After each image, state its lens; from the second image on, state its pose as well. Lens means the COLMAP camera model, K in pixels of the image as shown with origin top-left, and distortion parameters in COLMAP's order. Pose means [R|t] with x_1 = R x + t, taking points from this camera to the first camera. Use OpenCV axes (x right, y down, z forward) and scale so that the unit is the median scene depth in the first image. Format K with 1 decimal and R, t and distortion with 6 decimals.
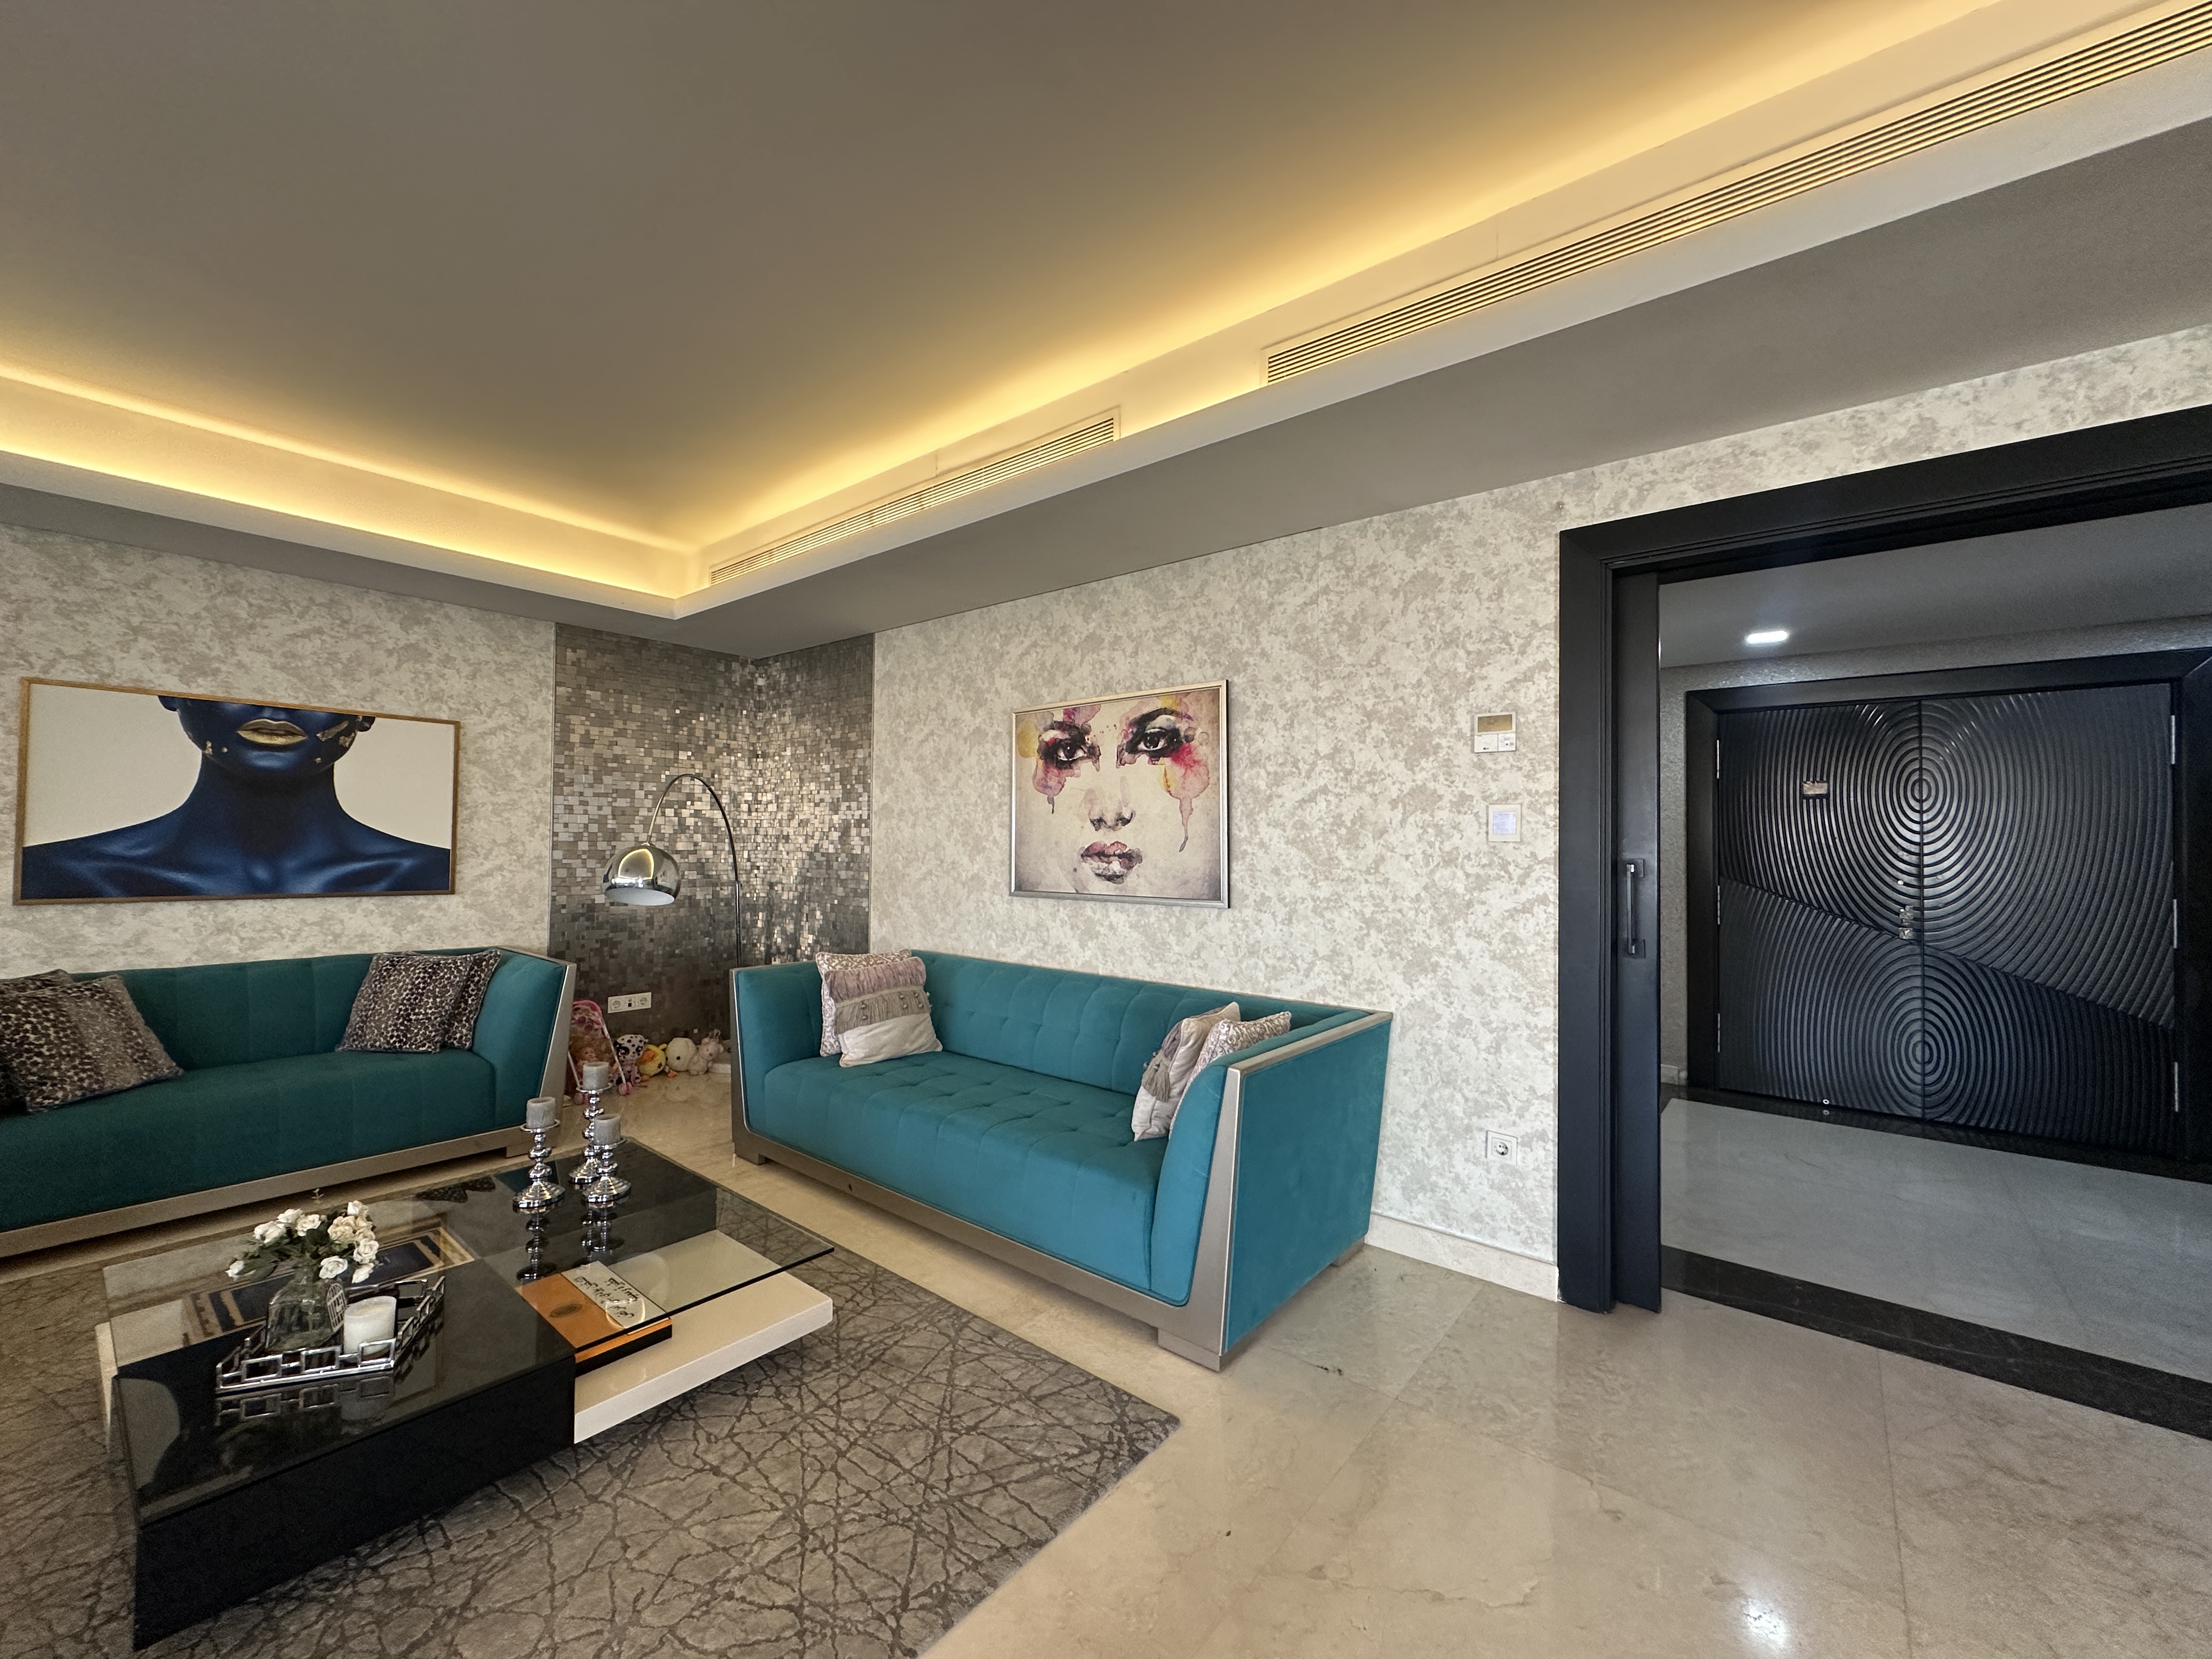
lens RADIAL K [[882.3, 0, 1103.4], [0, 882.3, 828.7], [0, 0, 1]] dist [-0.002175, 0.001050]
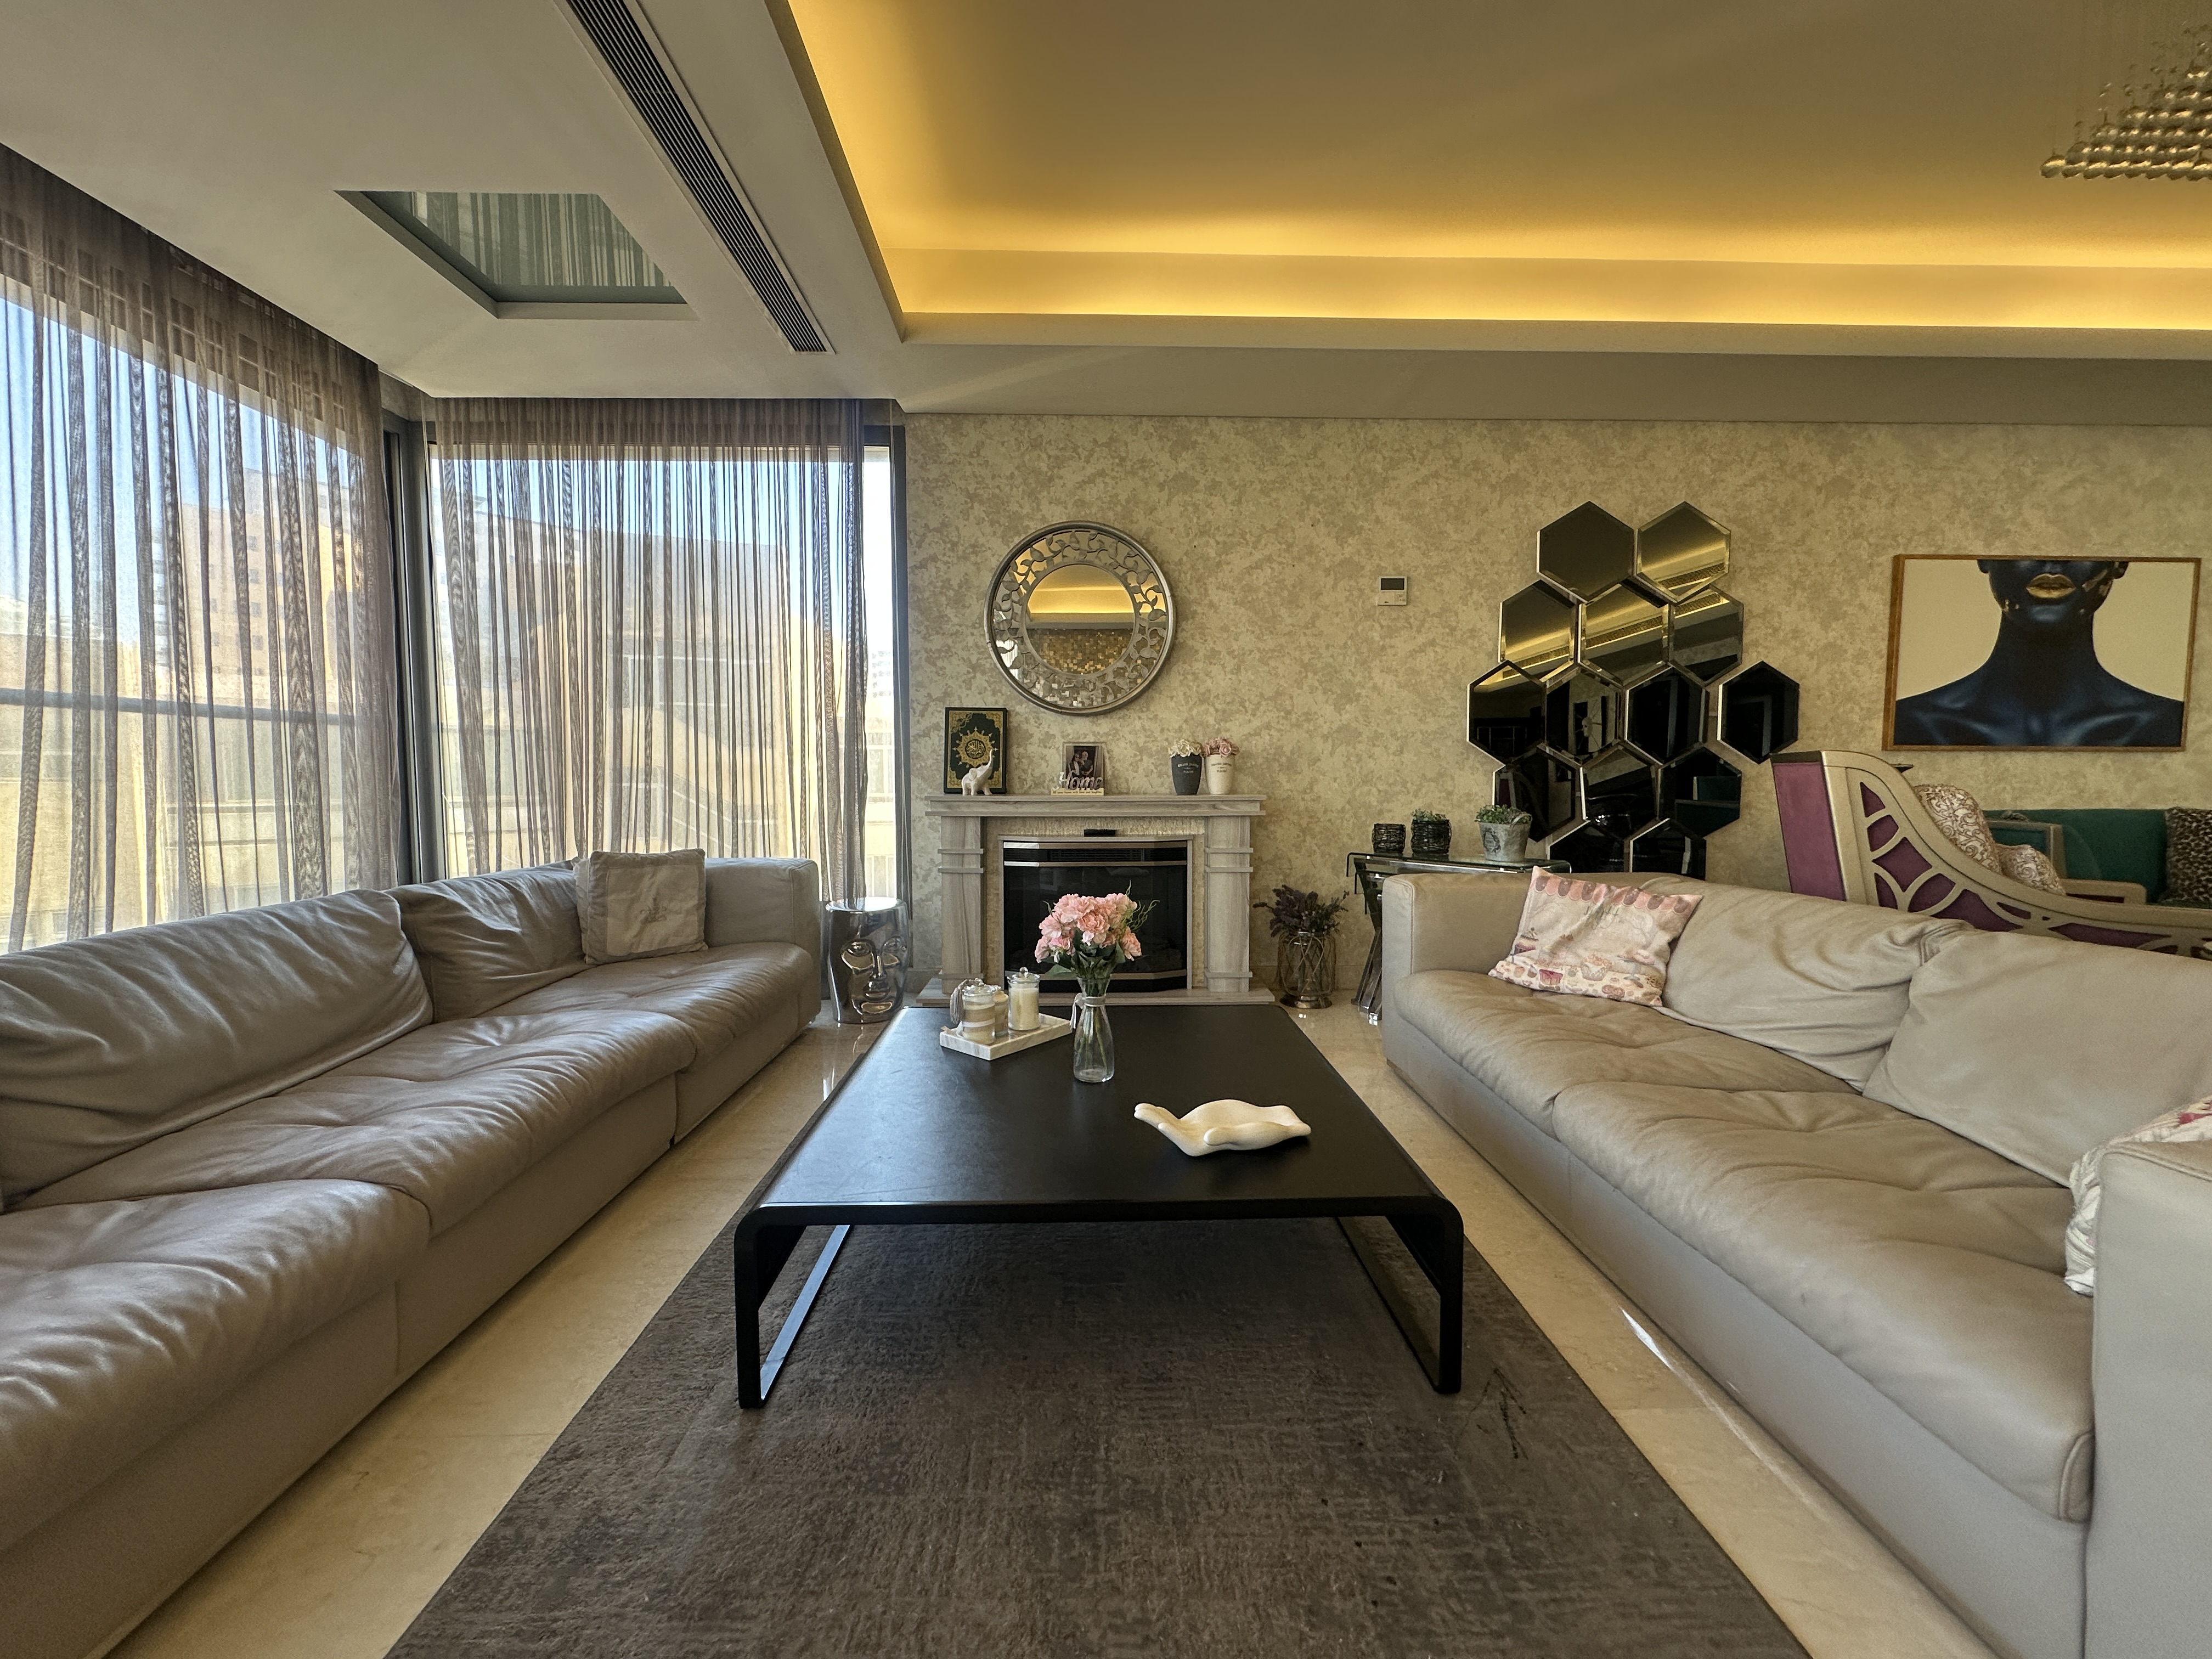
lens RADIAL K [[882.3, 0, 1103.4], [0, 882.3, 828.7], [0, 0, 1]] dist [-0.002175, 0.001050]
pose [[0.657182, 0.034658, -0.752935, -0.932384], [0.022527, 0.997593, 0.065582, 0.082377], [0.753395, -0.060060, 0.654819, -0.530265]]
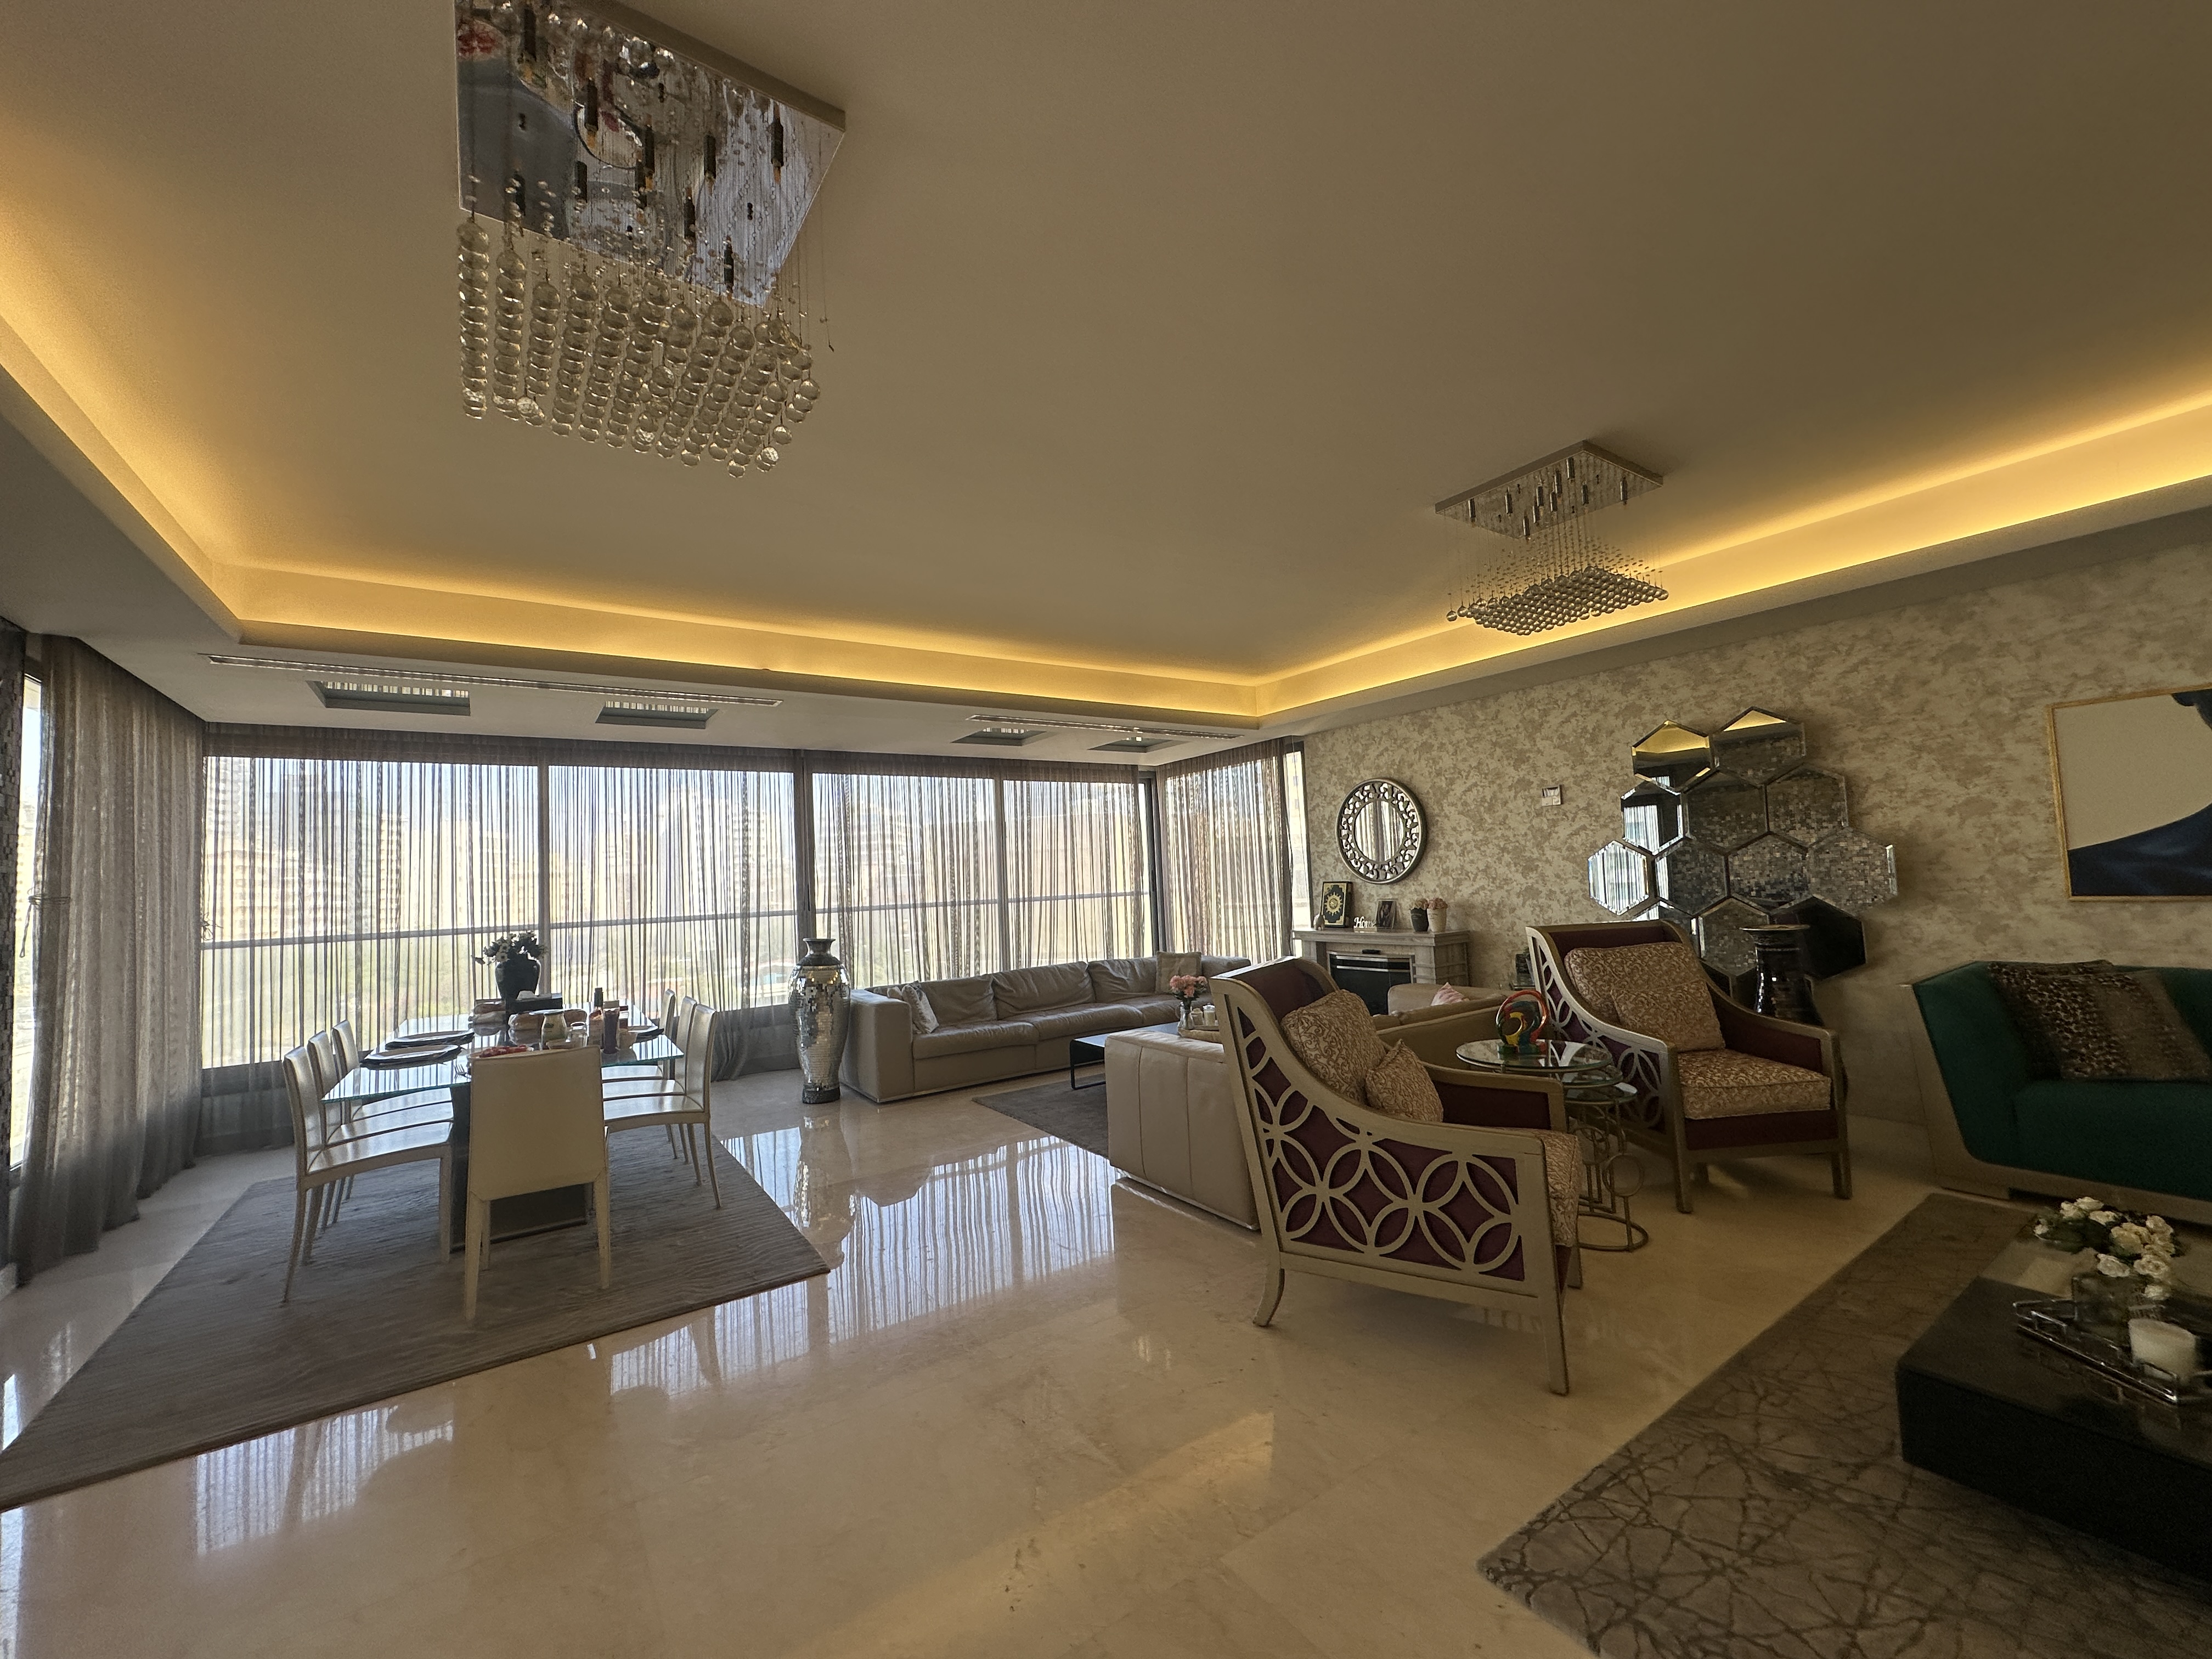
lens RADIAL K [[882.3, 0, 1103.4], [0, 882.3, 828.7], [0, 0, 1]] dist [-0.002175, 0.001050]
pose [[-0.283187, -0.056131, -0.957421, 0.211374], [0.057760, 0.995476, -0.075447, 0.006069], [0.957324, -0.076666, -0.278664, 0.107633]]
